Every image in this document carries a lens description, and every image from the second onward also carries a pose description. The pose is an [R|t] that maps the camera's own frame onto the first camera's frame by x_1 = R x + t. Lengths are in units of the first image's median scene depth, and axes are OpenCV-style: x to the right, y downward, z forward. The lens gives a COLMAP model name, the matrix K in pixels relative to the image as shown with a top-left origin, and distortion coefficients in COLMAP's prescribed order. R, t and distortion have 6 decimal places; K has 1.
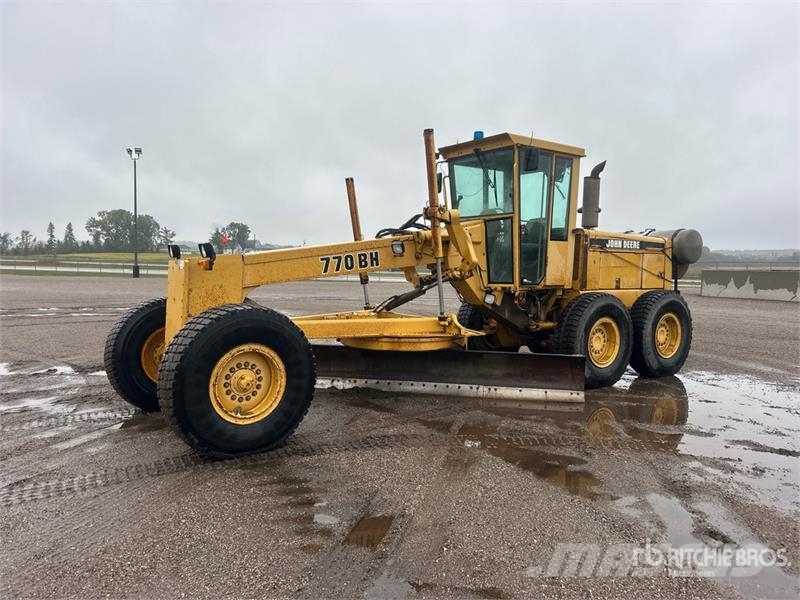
lens RADIAL K [[589.6, 0, 397.3], [0, 589.6, 309.1], [0, 0, 1]] dist [0.050487, -0.048789]
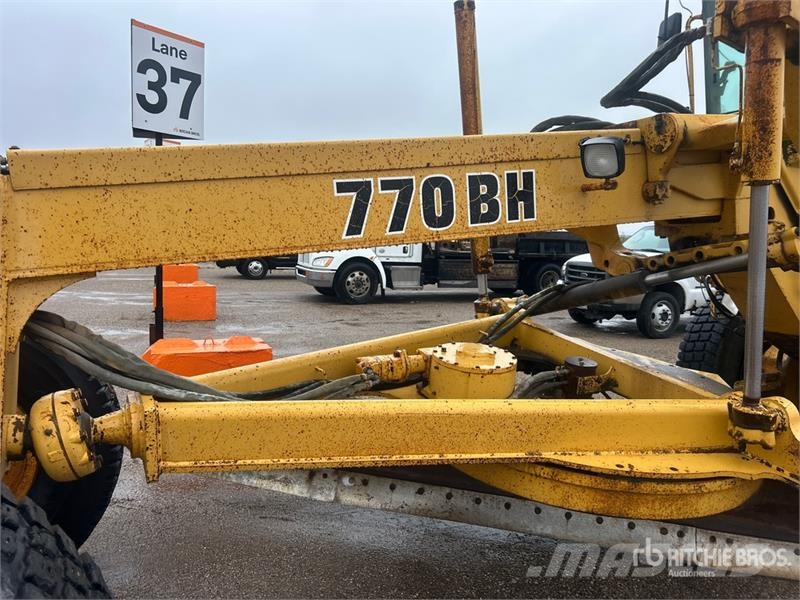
lens RADIAL K [[589.6, 0, 397.3], [0, 589.6, 309.1], [0, 0, 1]] dist [0.050487, -0.048789]
pose [[0.977914, 0.040835, -0.204981, -0.031171], [-0.033435, 0.998663, 0.039435, -0.029736], [0.206318, -0.031710, 0.977971, 0.582392]]
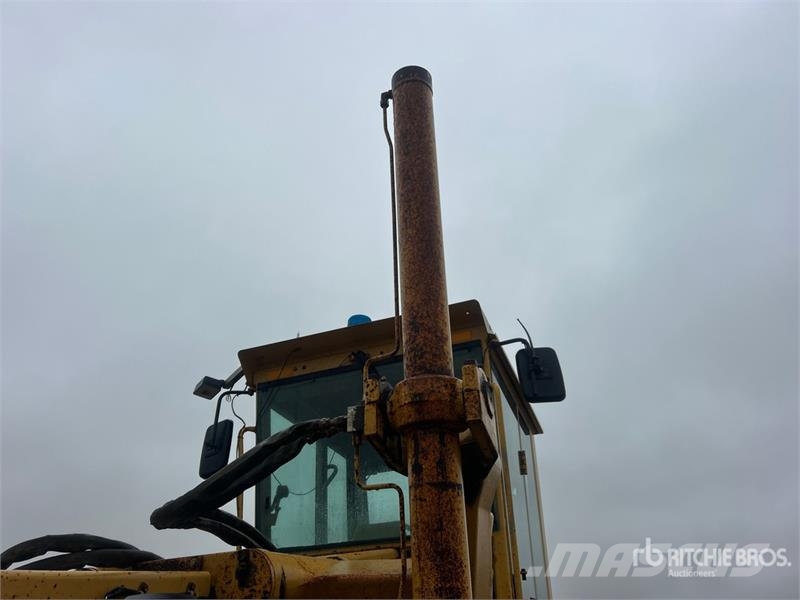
lens RADIAL K [[608.6, 0, 396.7], [0, 608.6, 287.9], [0, 0, 1]] dist [0.061938, -0.078228]
pose [[0.855372, 0.264598, 0.445339, -0.031562], [0.063586, 0.799570, -0.597197, -0.069552], [-0.514097, 0.539143, 0.667105, 0.715342]]
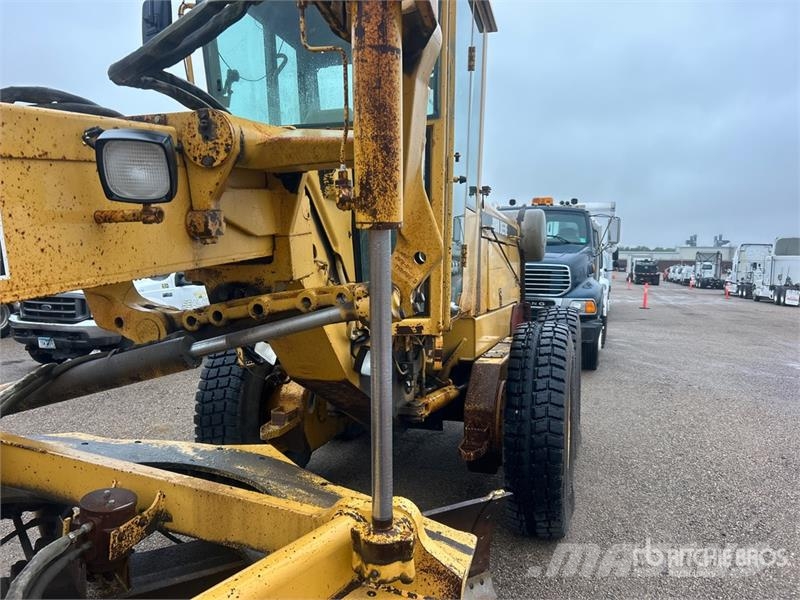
lens RADIAL K [[607.1, 0, 404.8], [0, 607.1, 303.7], [0, 0, 1]] dist [0.059944, -0.069514]
pose [[0.804735, -0.046079, 0.591843, -0.036937], [0.052117, 0.998617, 0.006886, -0.053710], [-0.591342, 0.025304, 0.806024, 0.703282]]
